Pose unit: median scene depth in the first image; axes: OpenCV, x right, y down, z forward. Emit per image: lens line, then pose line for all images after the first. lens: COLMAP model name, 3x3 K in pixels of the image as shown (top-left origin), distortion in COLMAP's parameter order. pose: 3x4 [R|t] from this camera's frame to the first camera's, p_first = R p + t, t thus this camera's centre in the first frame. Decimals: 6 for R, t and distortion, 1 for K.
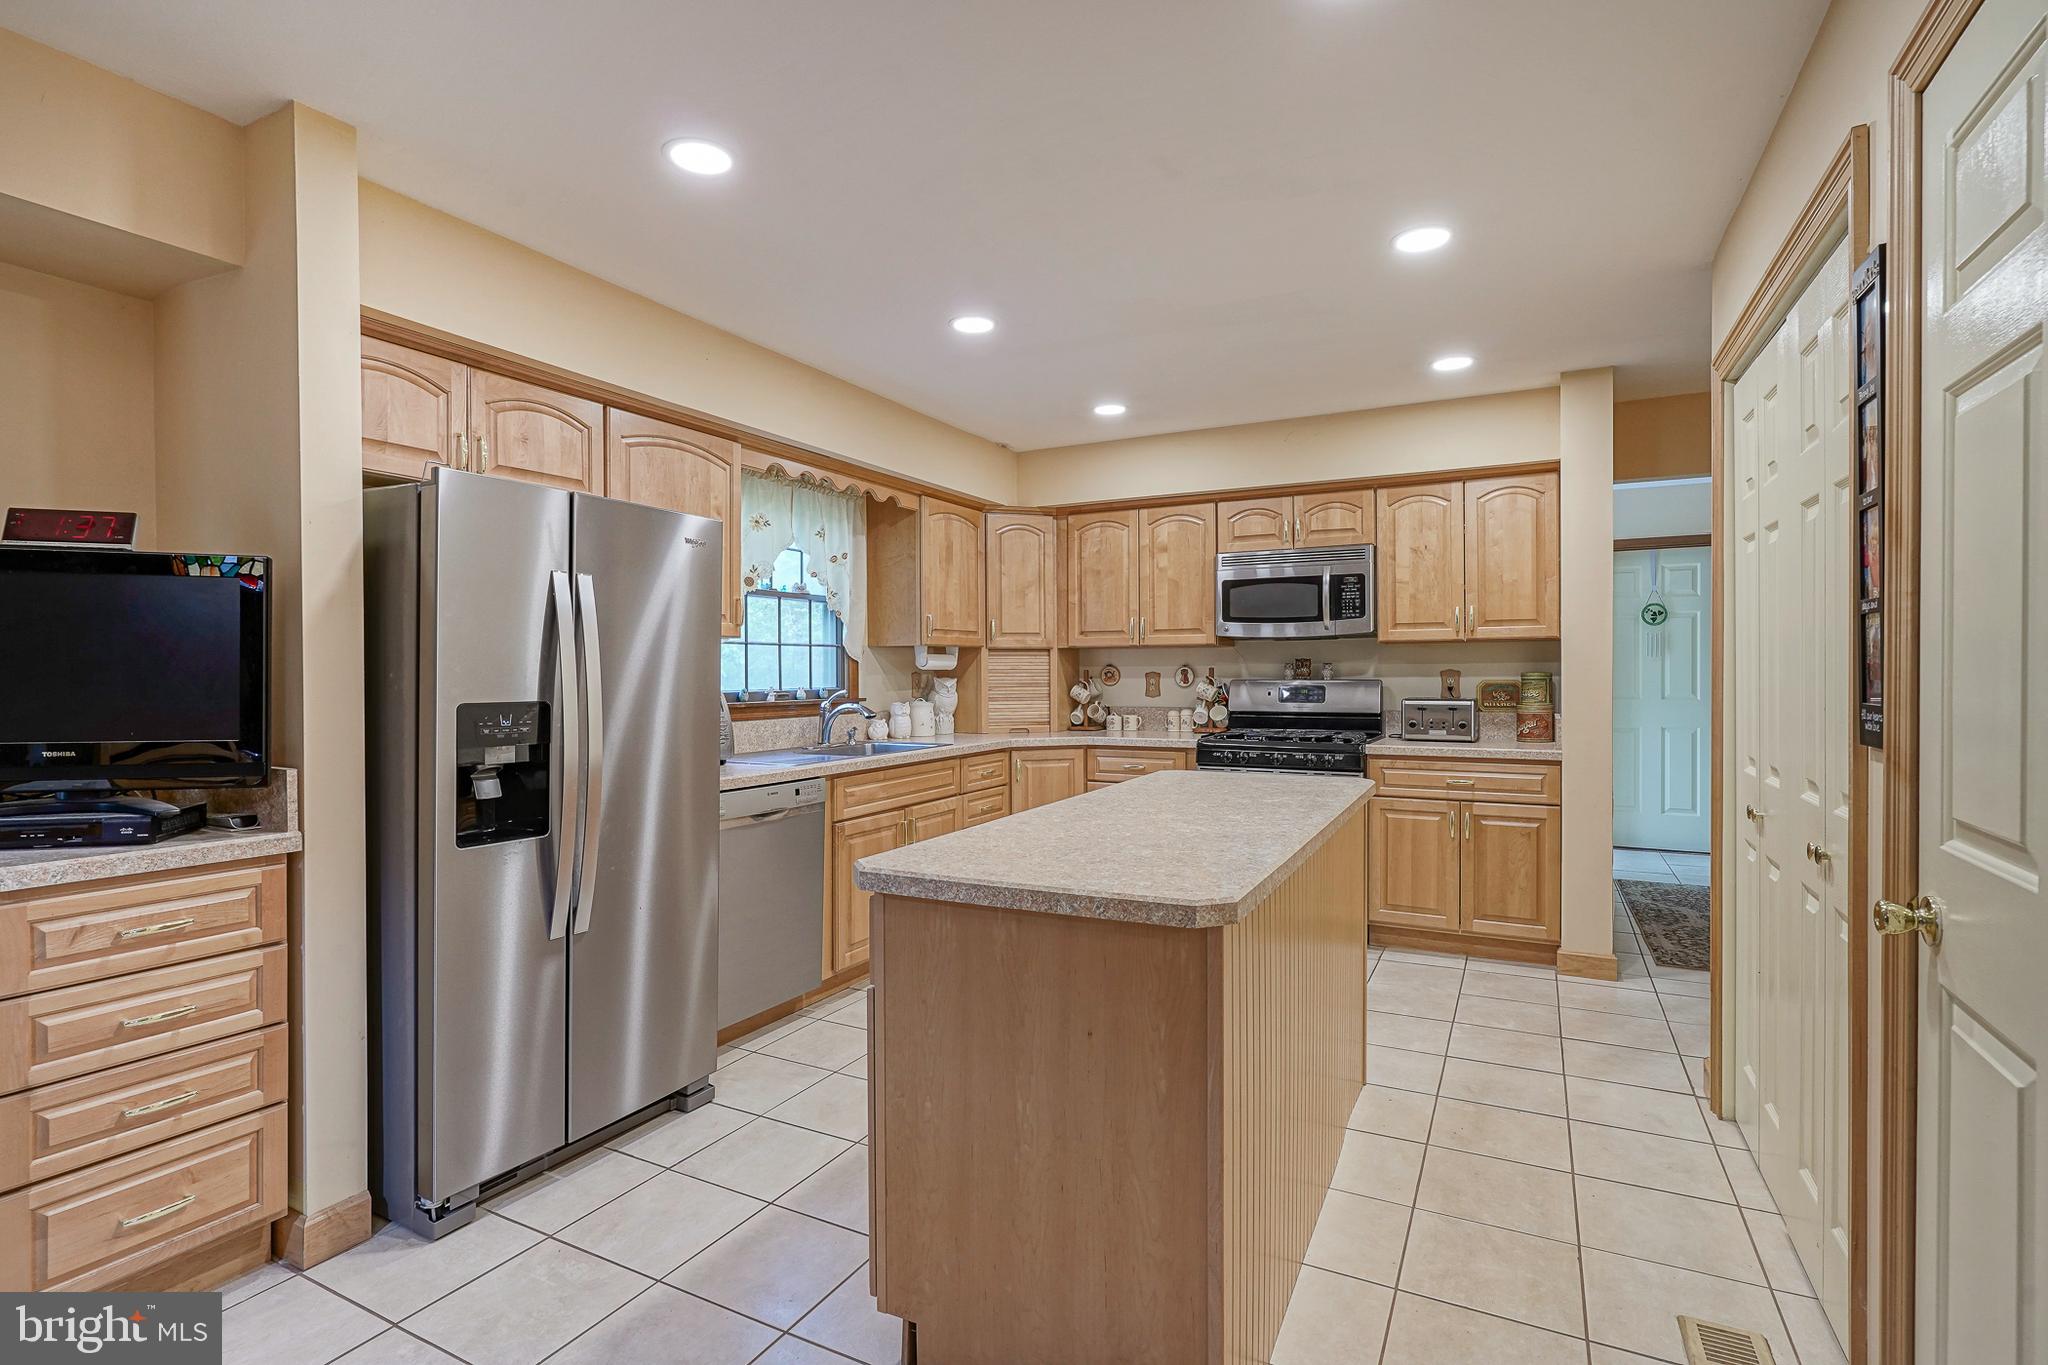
lens RADIAL K [[1002.0, 0, 1024.7], [0, 1002.0, 680.9], [0, 0, 1]] dist [-0.014388, 0.005757]
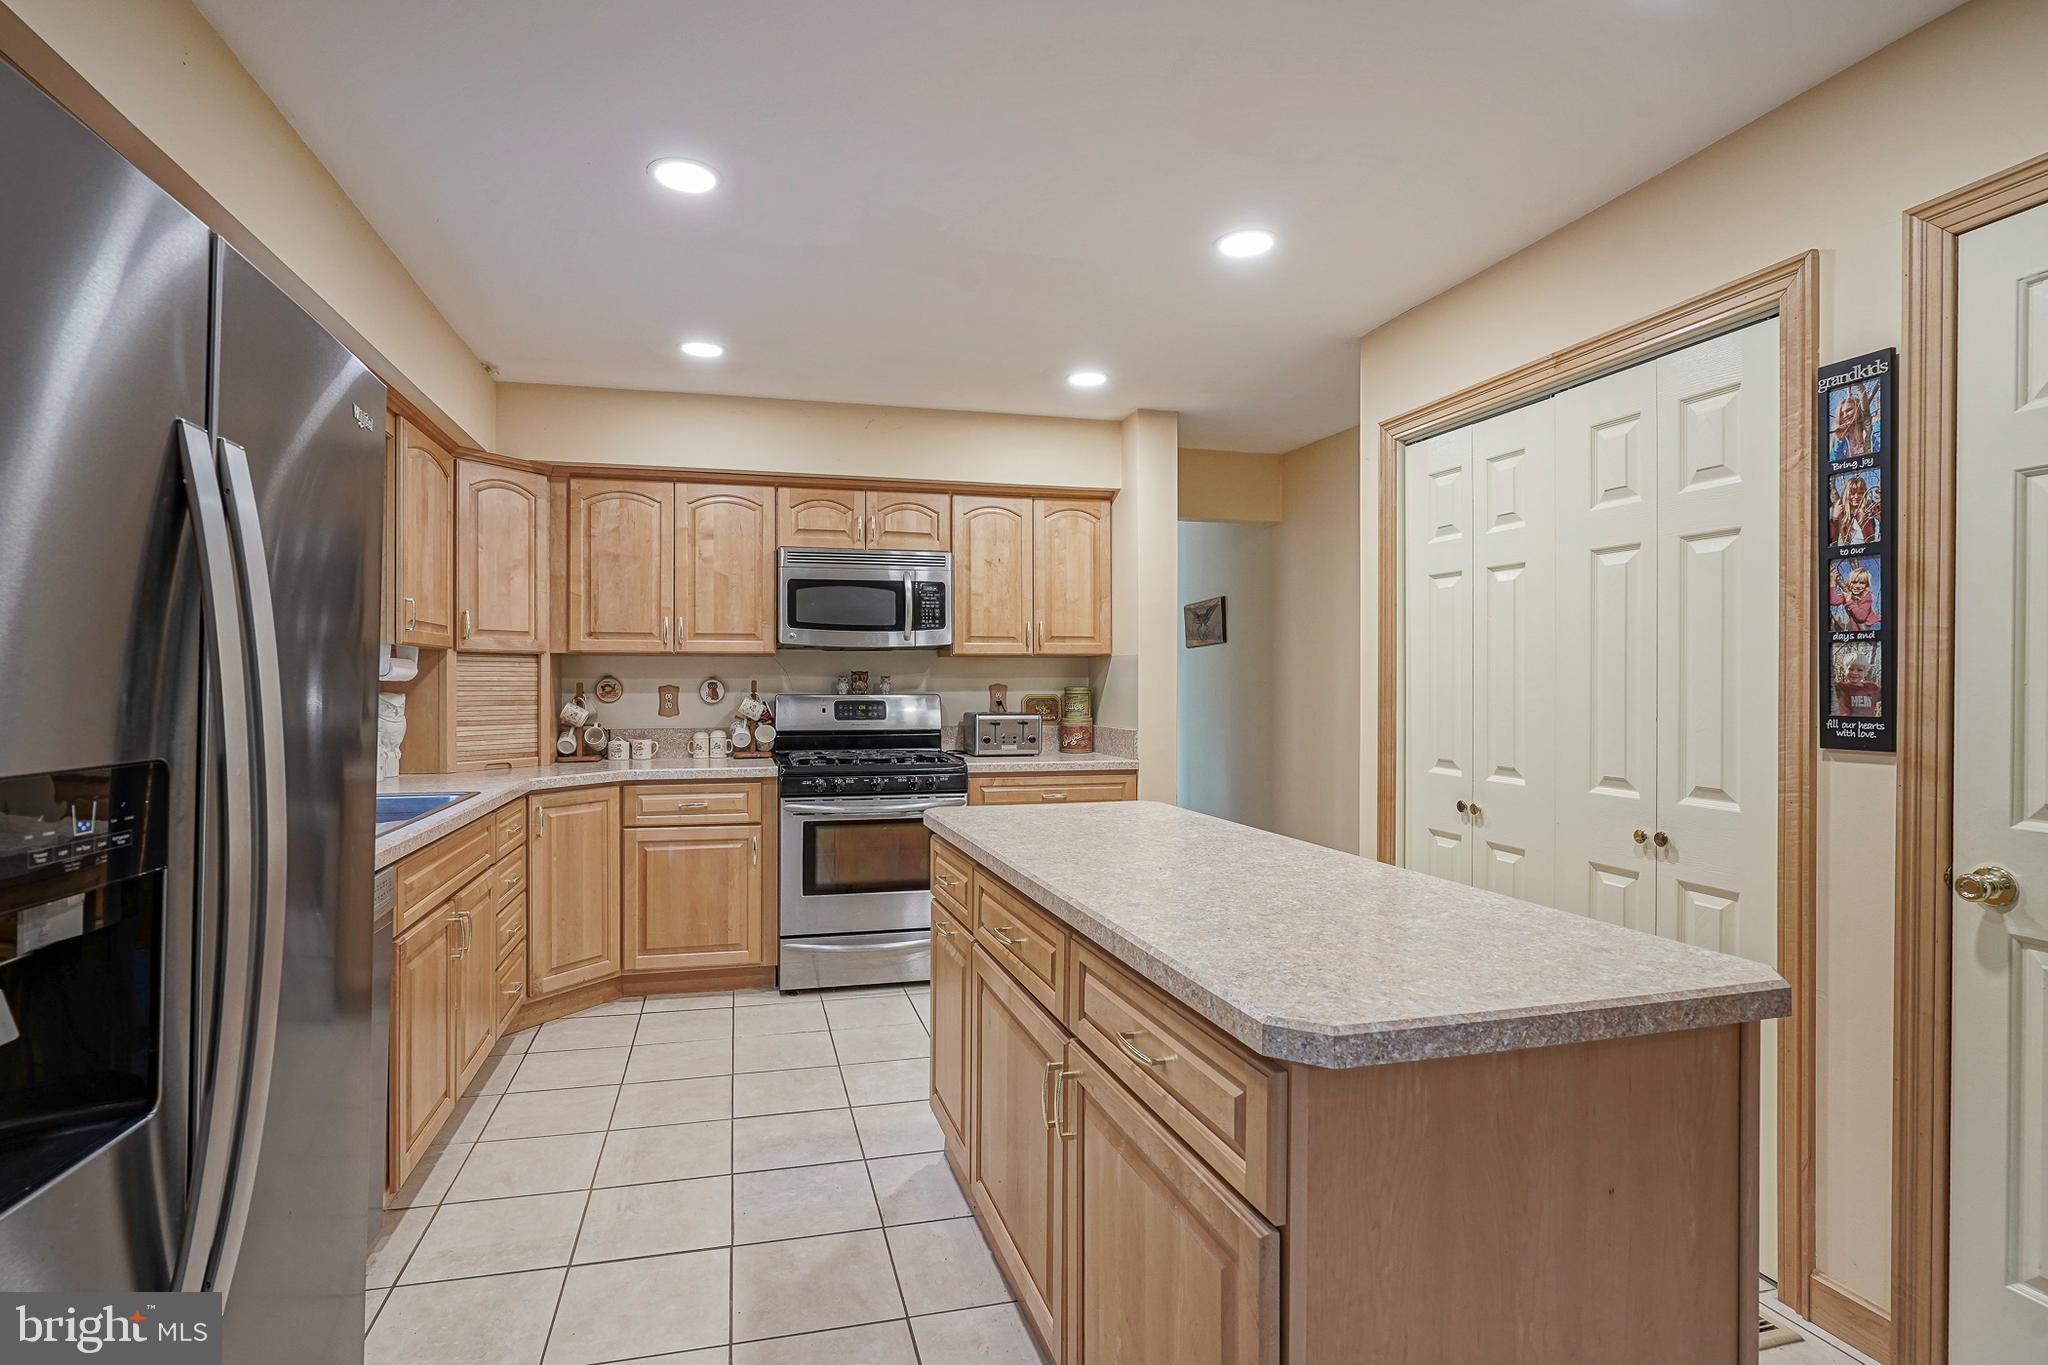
lens RADIAL K [[1002.0, 0, 1008.3], [0, 1002.0, 689.9], [0, 0, 1]] dist [-0.014388, 0.005757]
pose [[0.739516, -0.000258, 0.673139, -0.233602], [0.002312, 0.999995, -0.002158, -0.003024], [-0.673135, 0.003152, 0.739513, 0.236860]]
